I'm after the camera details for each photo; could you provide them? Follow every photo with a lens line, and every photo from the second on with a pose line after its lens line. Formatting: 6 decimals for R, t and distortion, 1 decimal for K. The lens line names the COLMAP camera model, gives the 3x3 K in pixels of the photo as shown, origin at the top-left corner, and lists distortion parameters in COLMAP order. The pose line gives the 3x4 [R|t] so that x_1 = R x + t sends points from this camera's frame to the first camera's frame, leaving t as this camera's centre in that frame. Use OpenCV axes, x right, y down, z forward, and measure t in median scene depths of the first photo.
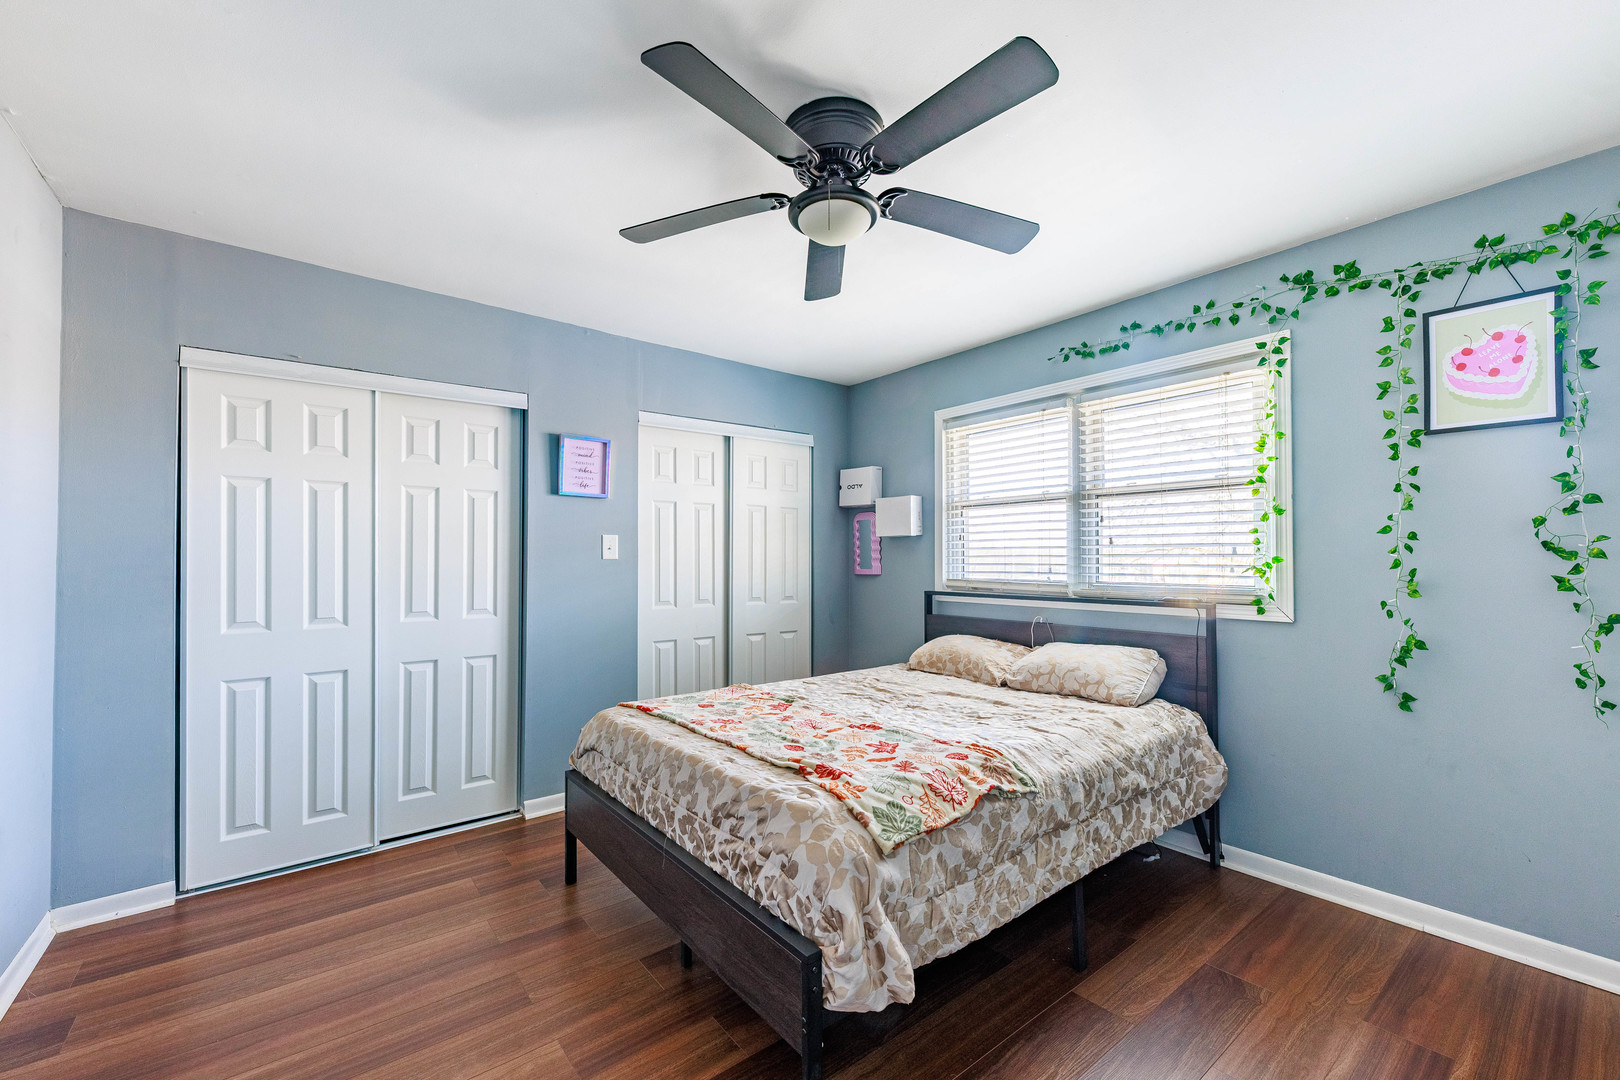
lens RADIAL K [[667.1, 0, 812.6], [0, 667.1, 552.4], [0, 0, 1]] dist [0.015568, 0.000139]
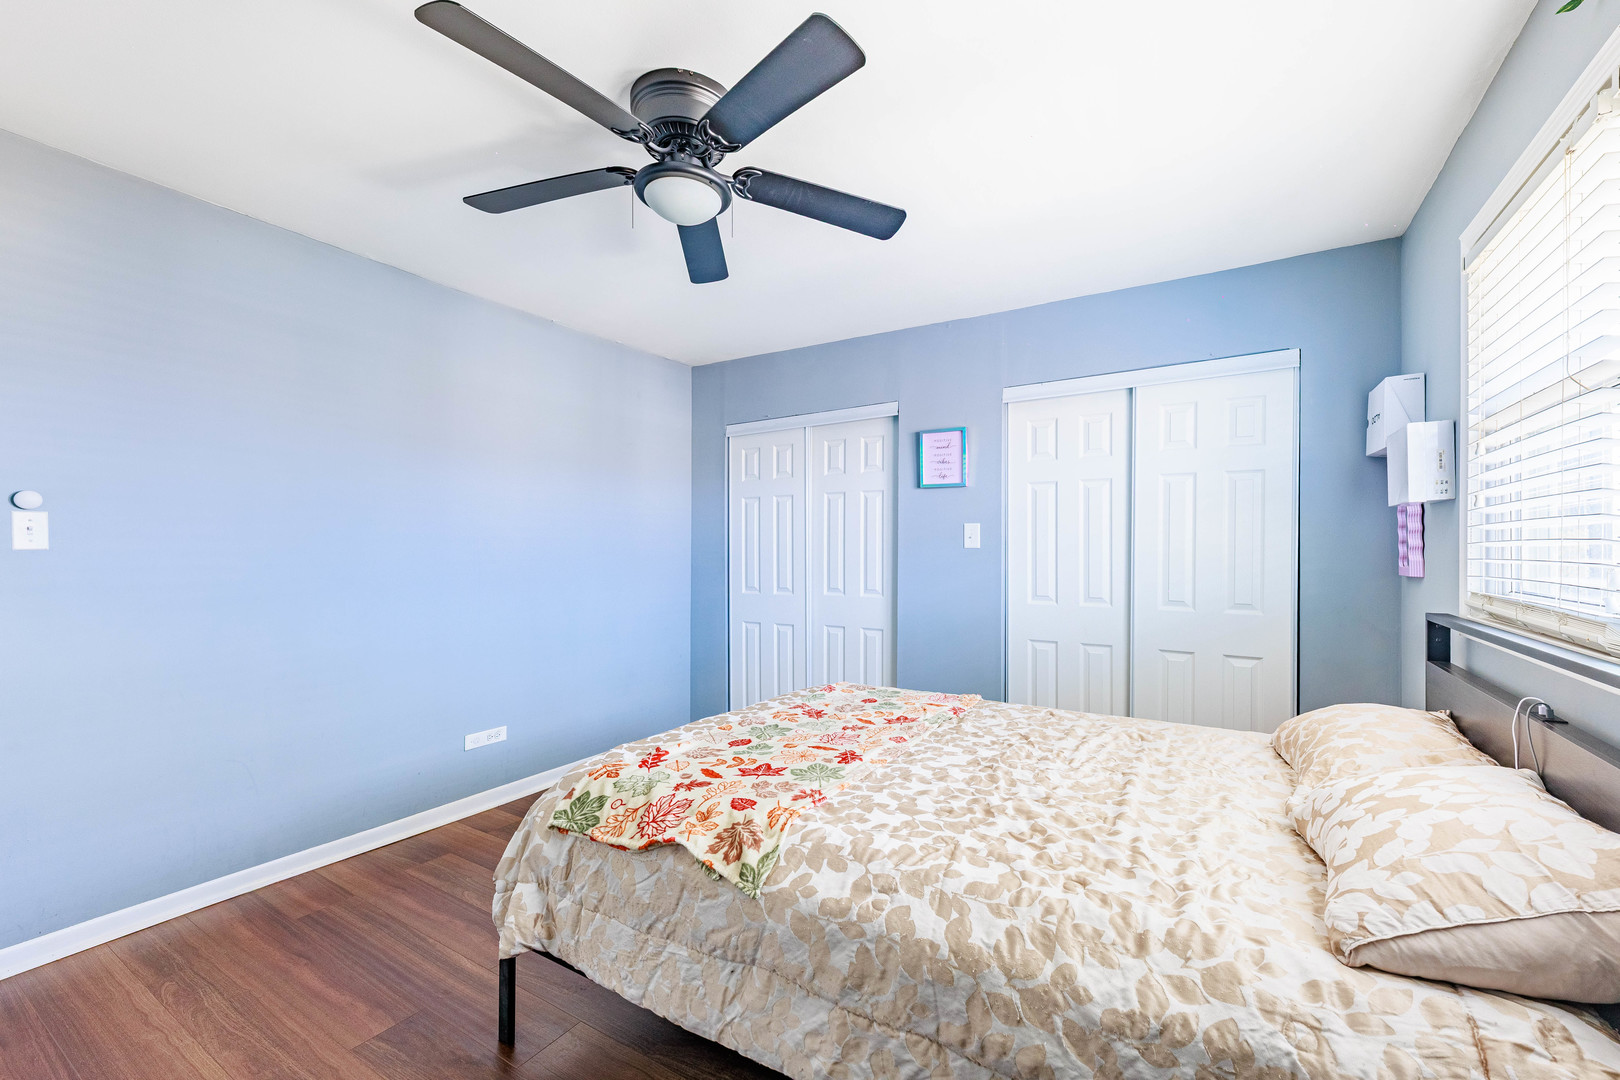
lens RADIAL K [[667.1, 0, 809.3], [0, 667.1, 540.1], [0, 0, 1]] dist [0.015568, 0.000139]
pose [[0.327977, -0.010418, -0.944628, 0.570702], [0.009774, 0.999923, -0.007634, 0.004148], [0.944635, -0.006729, 0.328054, 0.480755]]
